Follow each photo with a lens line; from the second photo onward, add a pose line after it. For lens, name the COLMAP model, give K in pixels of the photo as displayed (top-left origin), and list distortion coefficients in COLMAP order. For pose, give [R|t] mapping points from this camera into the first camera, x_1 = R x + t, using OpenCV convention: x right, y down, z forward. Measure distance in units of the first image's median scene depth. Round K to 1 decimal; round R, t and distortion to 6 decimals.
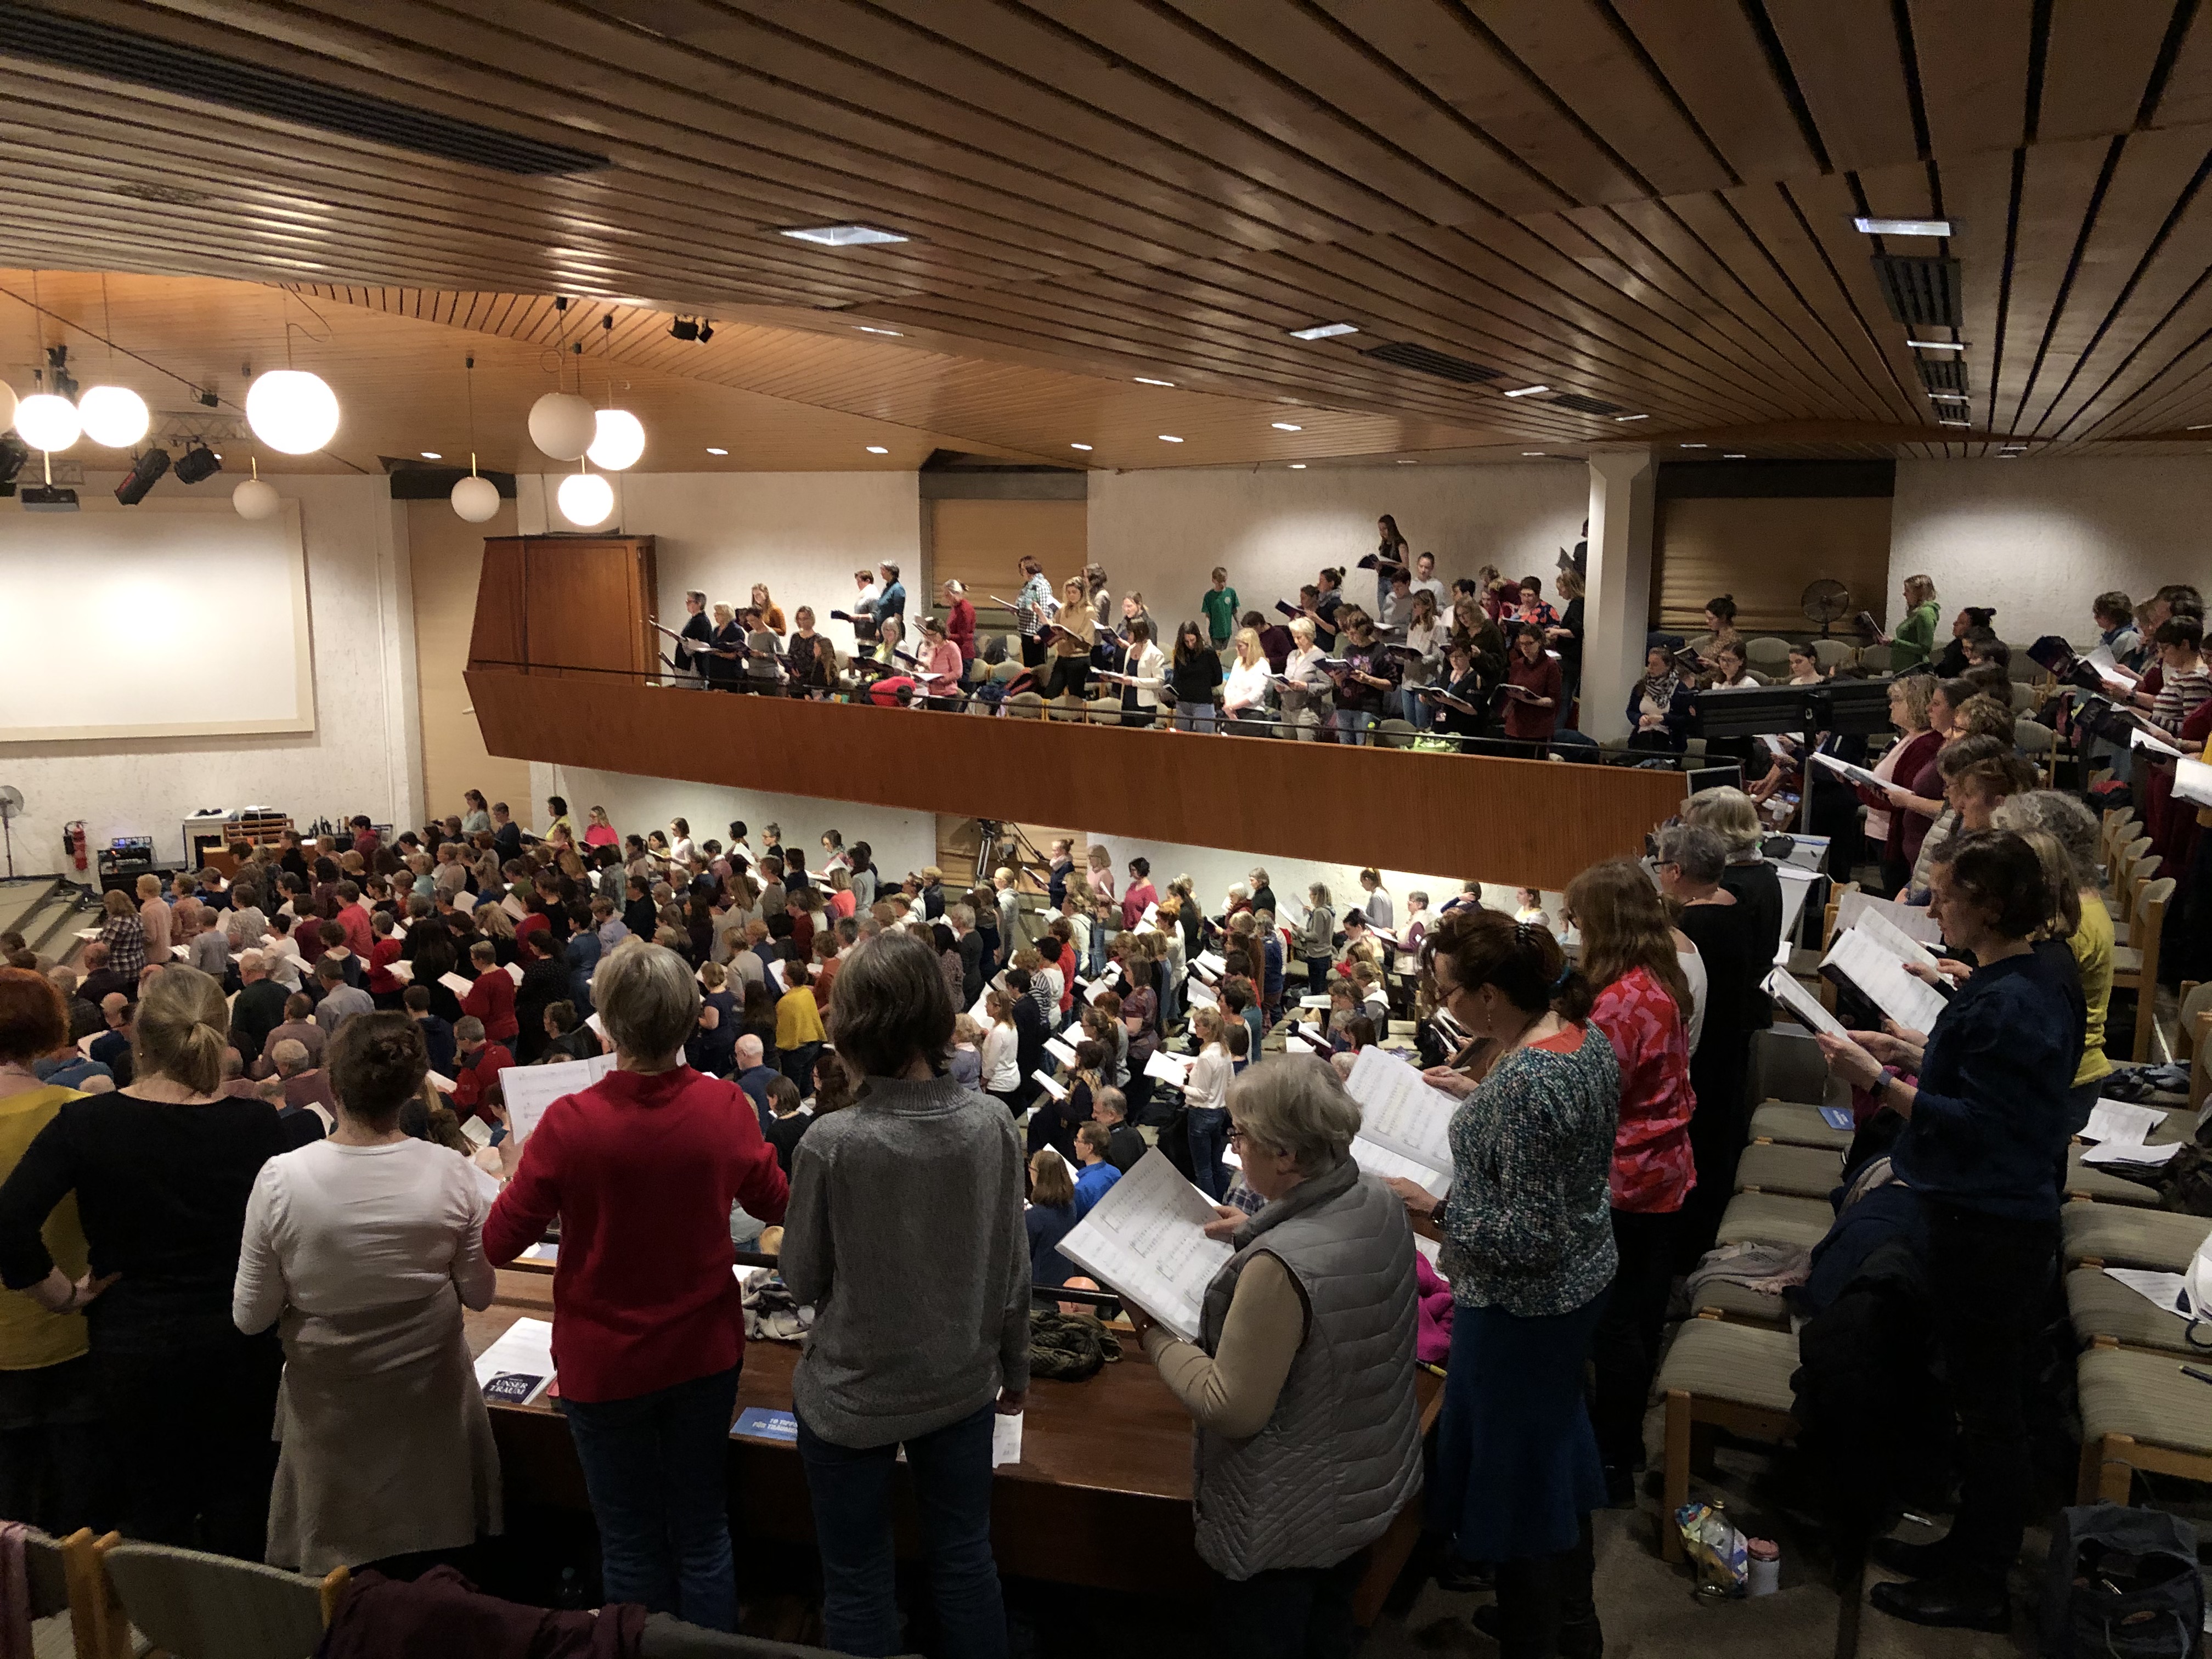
lens RADIAL K [[1846.2, 0, 1102.0], [0, 1846.2, 802.1], [0, 0, 1]] dist [0.005157, 0.005592]
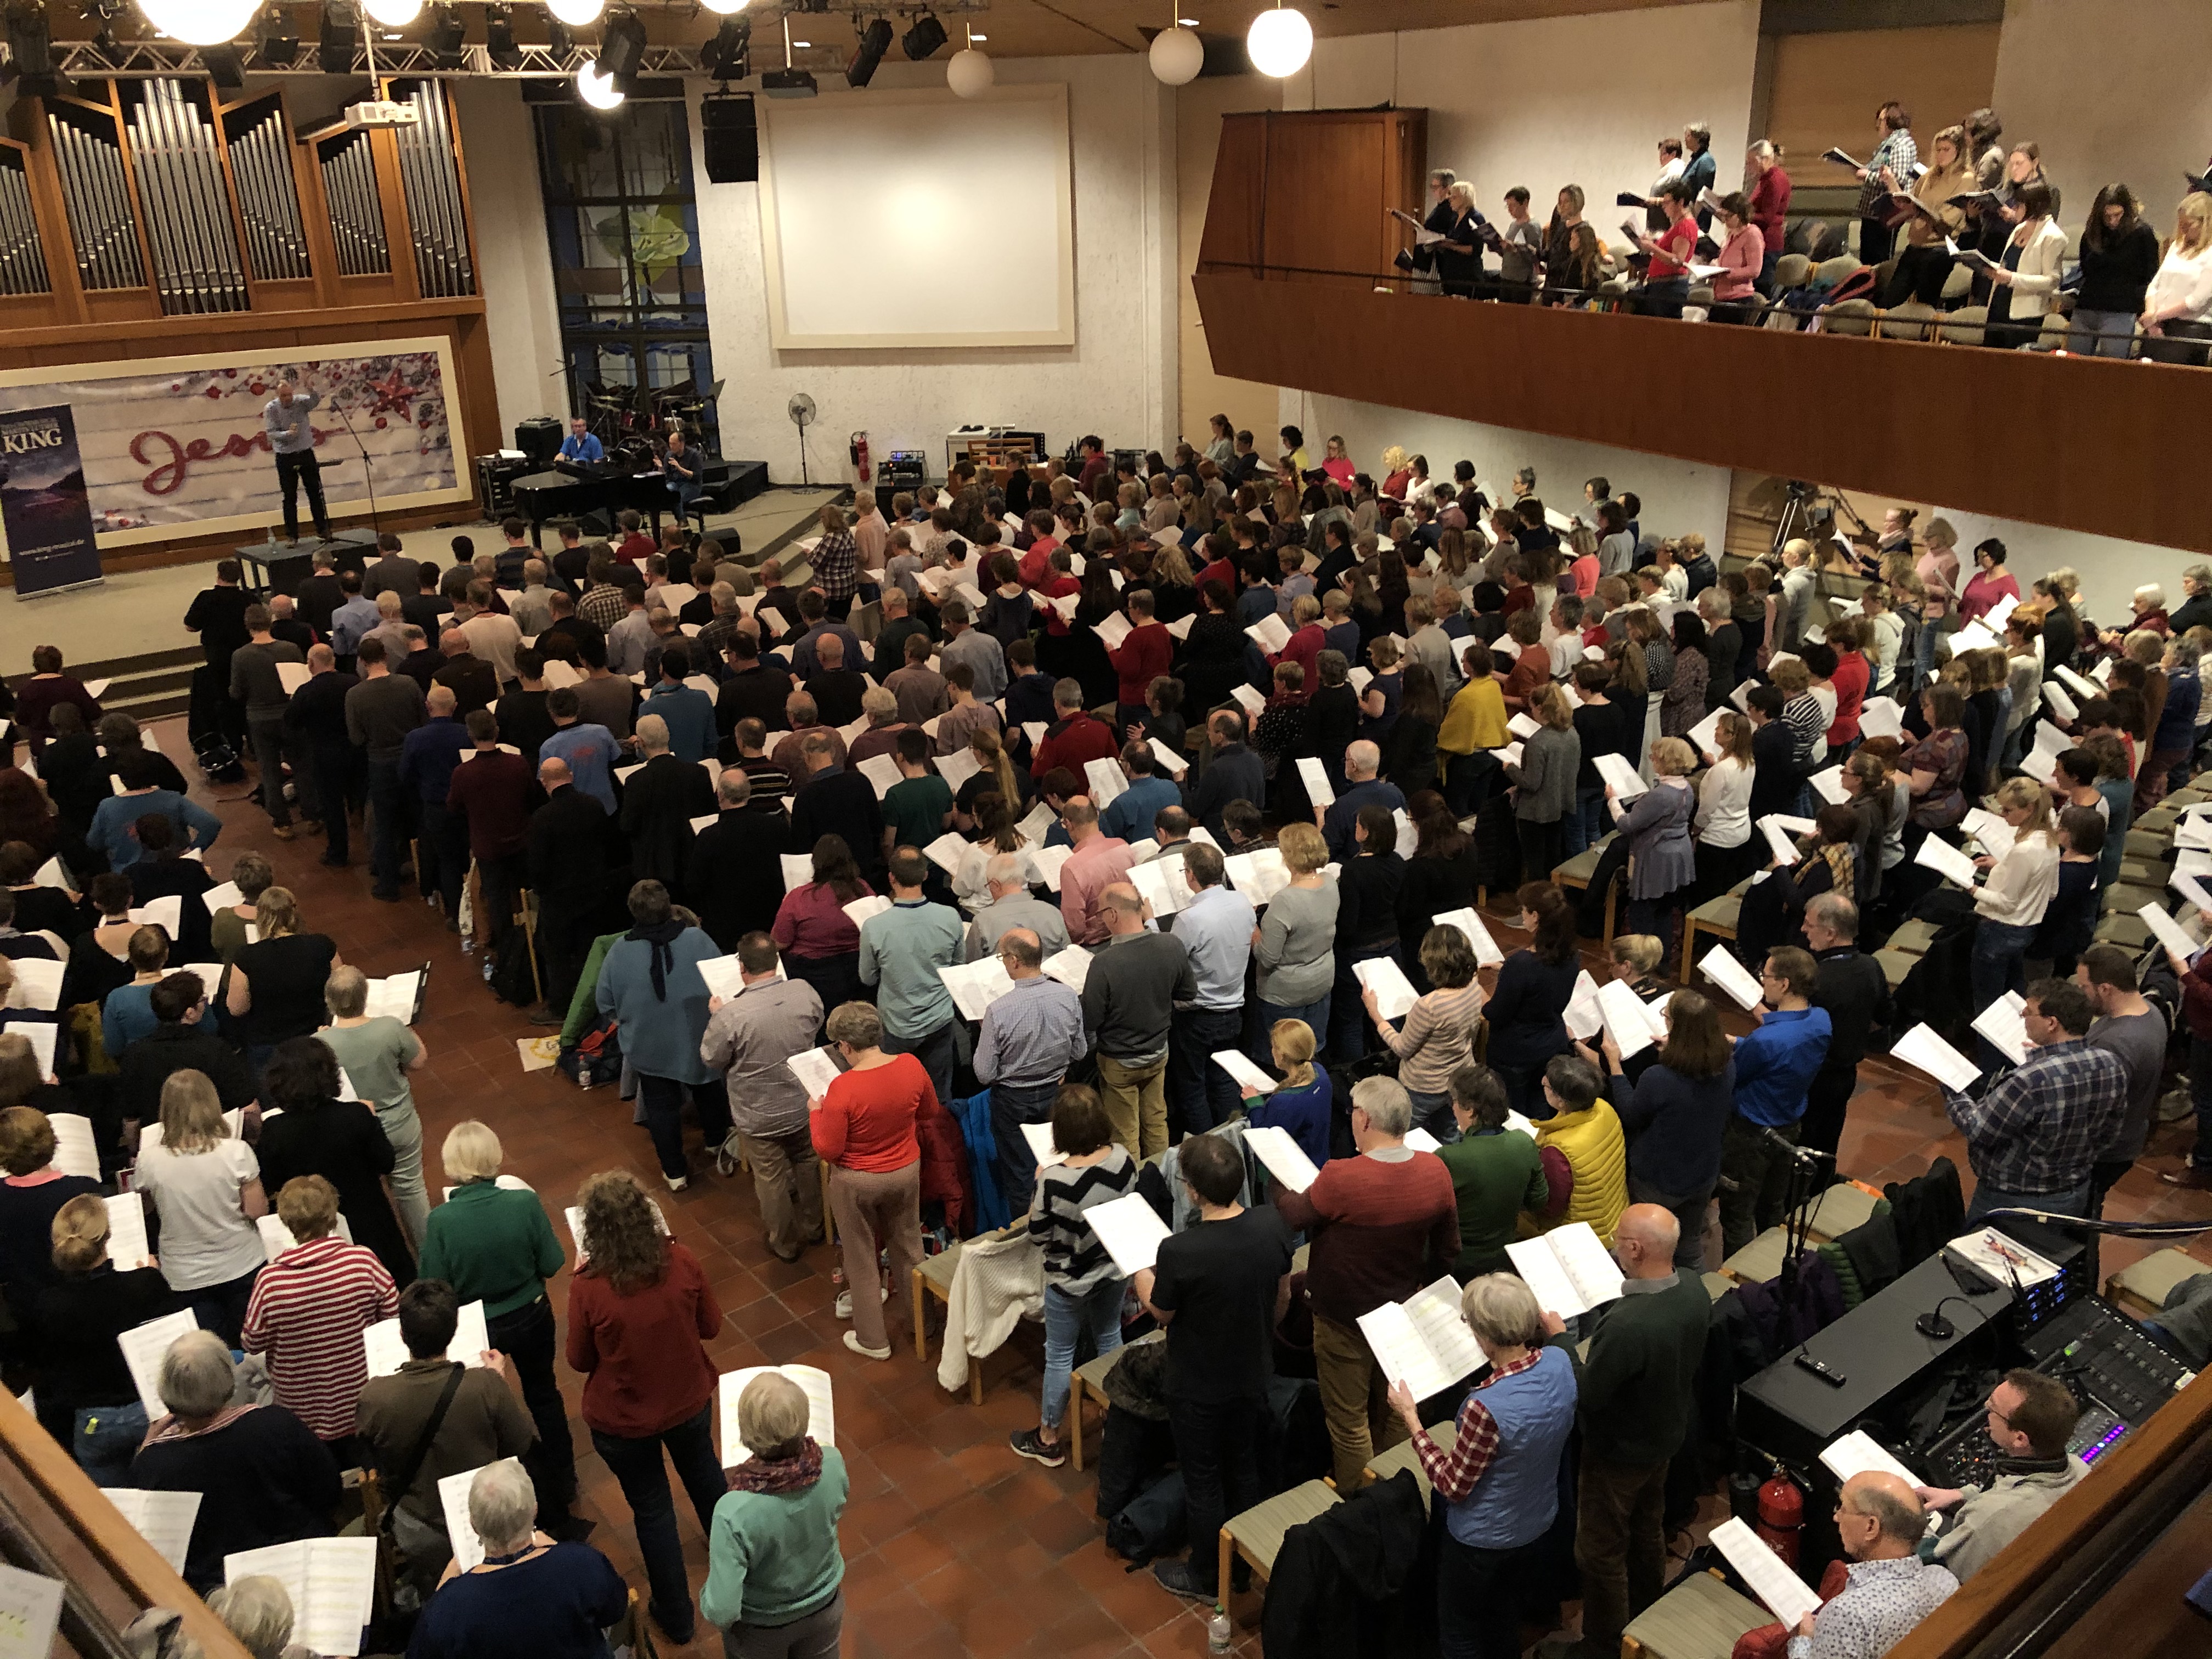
lens RADIAL K [[1846.8, 0, 1110.4], [0, 1846.8, 770.9], [0, 0, 1]] dist [0.049929, -0.004292]
pose [[0.890626, 0.119955, -0.438631, 0.039511], [-0.040506, 0.981673, 0.186216, -0.002166], [0.452930, -0.148082, 0.879162, 0.179523]]
